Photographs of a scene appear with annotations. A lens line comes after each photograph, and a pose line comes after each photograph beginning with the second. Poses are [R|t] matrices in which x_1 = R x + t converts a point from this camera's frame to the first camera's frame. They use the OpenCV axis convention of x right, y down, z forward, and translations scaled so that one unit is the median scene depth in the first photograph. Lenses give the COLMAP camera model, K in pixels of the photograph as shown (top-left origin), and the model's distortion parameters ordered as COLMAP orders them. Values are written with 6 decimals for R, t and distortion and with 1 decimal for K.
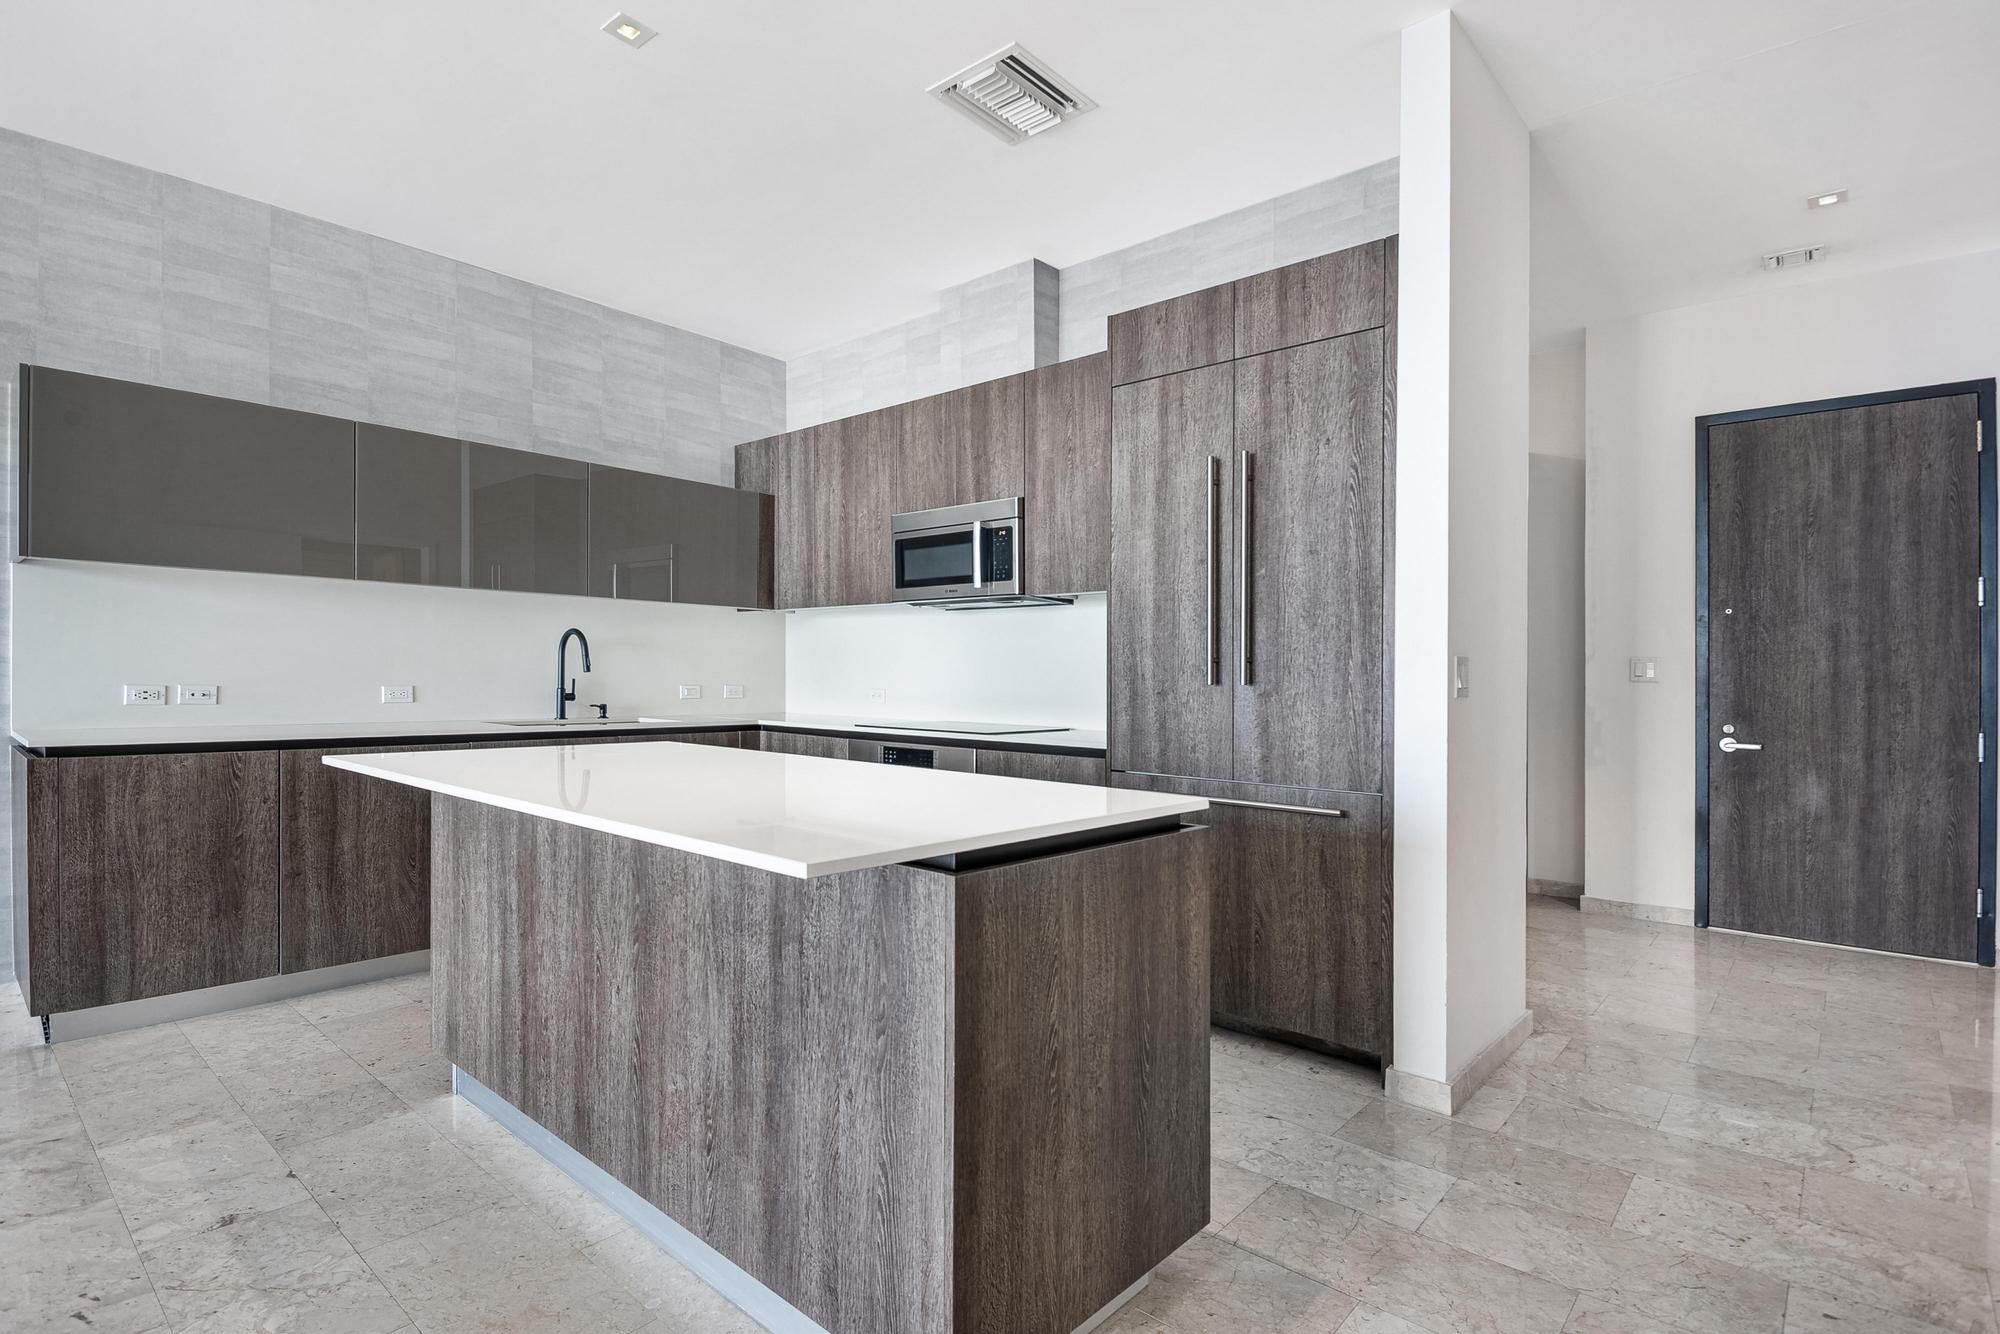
lens RADIAL K [[977.7, 0, 975.5], [0, 977.7, 666.9], [0, 0, 1]] dist [0.028102, -0.025369]
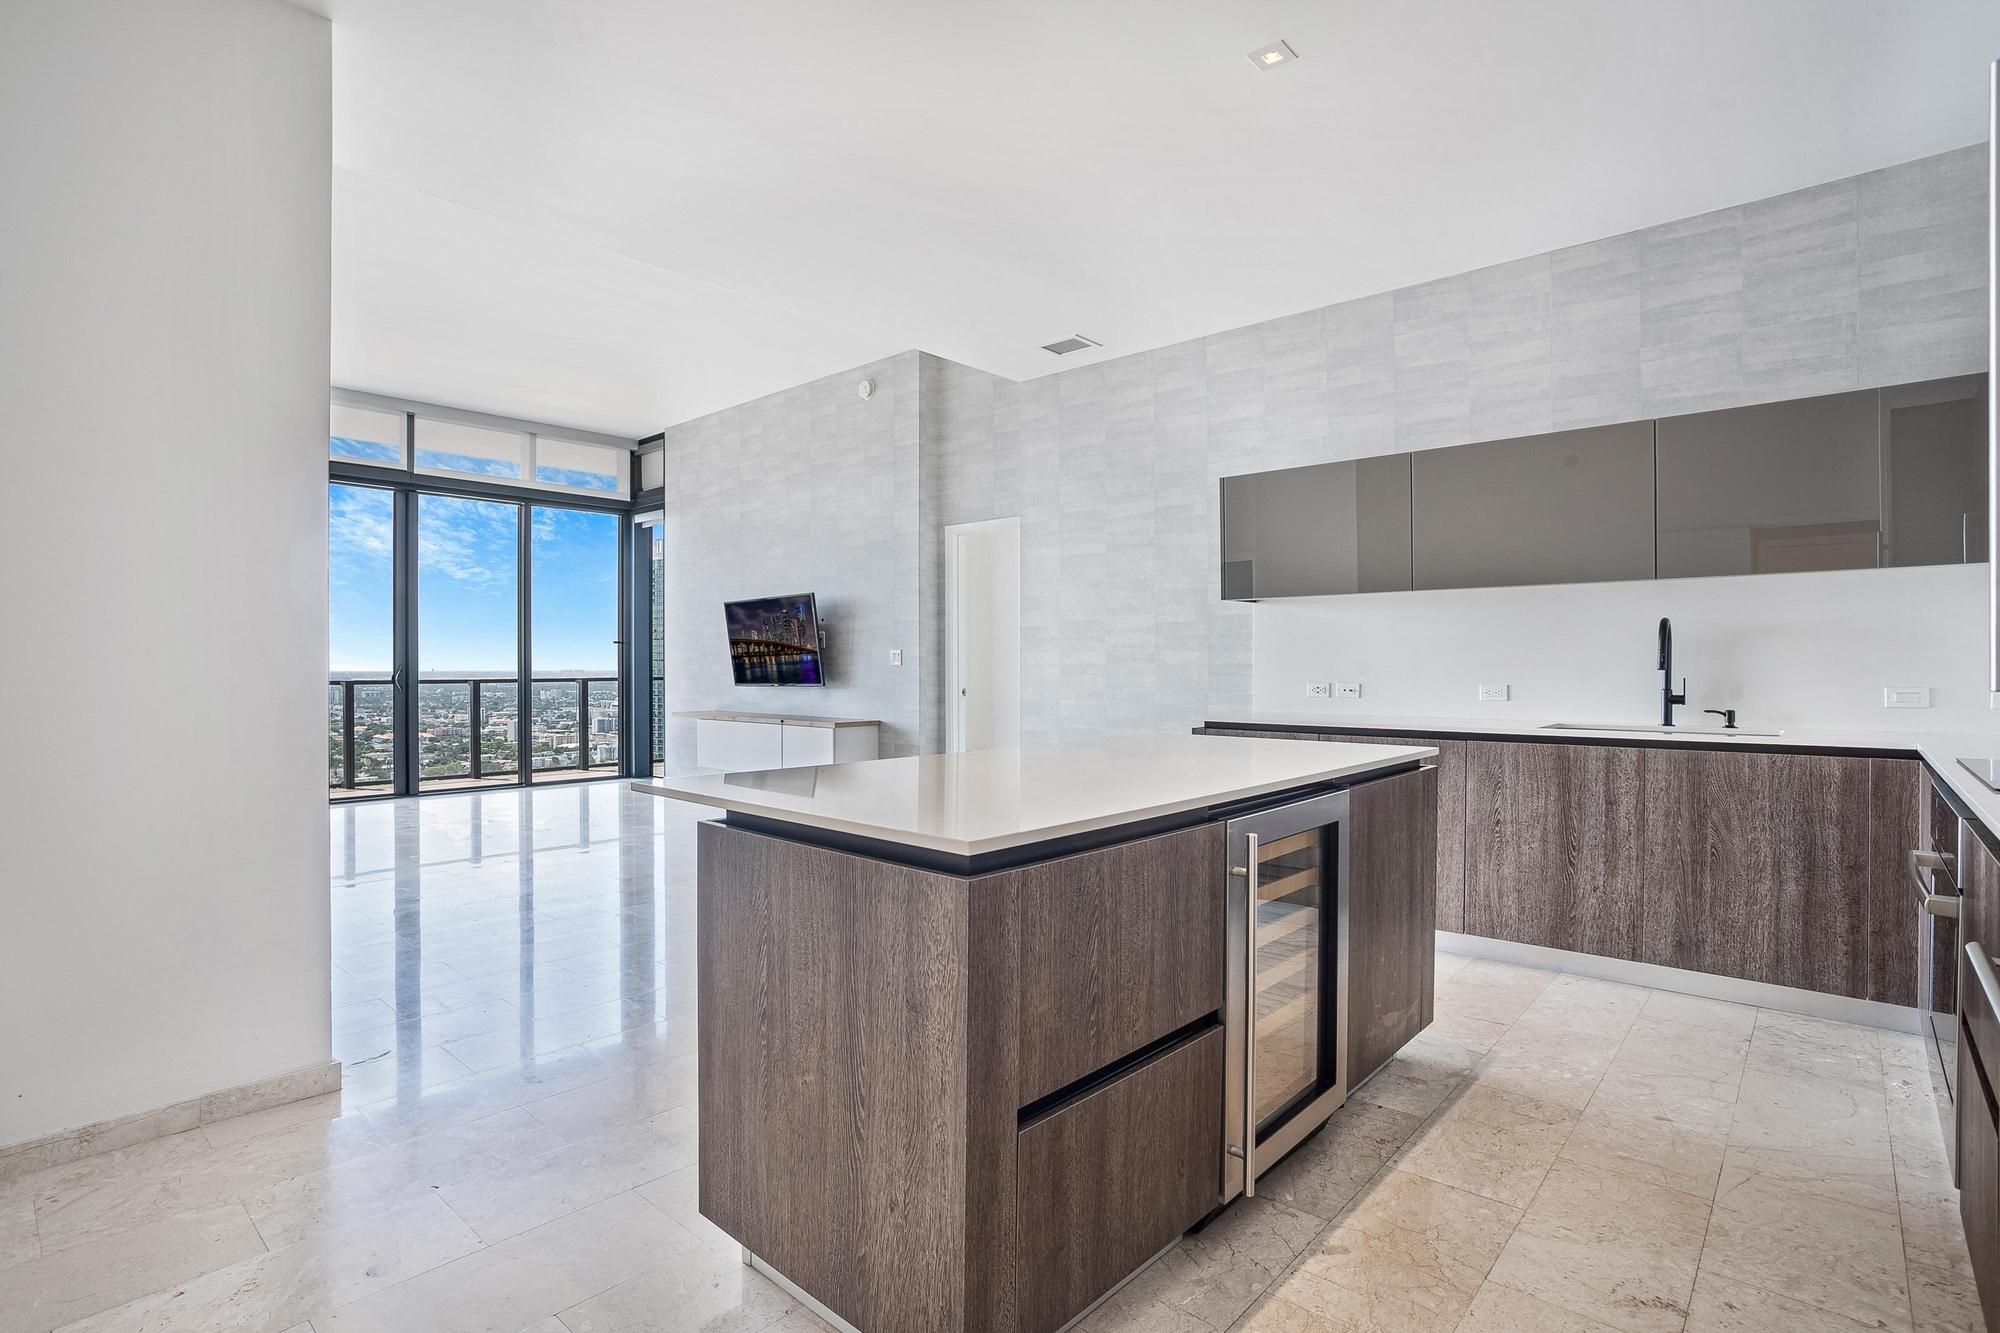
lens RADIAL K [[966.9, 0, 985.3], [0, 966.9, 679.5], [0, 0, 1]] dist [-0.072776, 0.031668]
pose [[0.004586, 0.001616, -0.999988, 0.447230], [0.007707, 0.999969, 0.001652, 0.008958], [0.999960, -0.007715, 0.004573, 0.484738]]
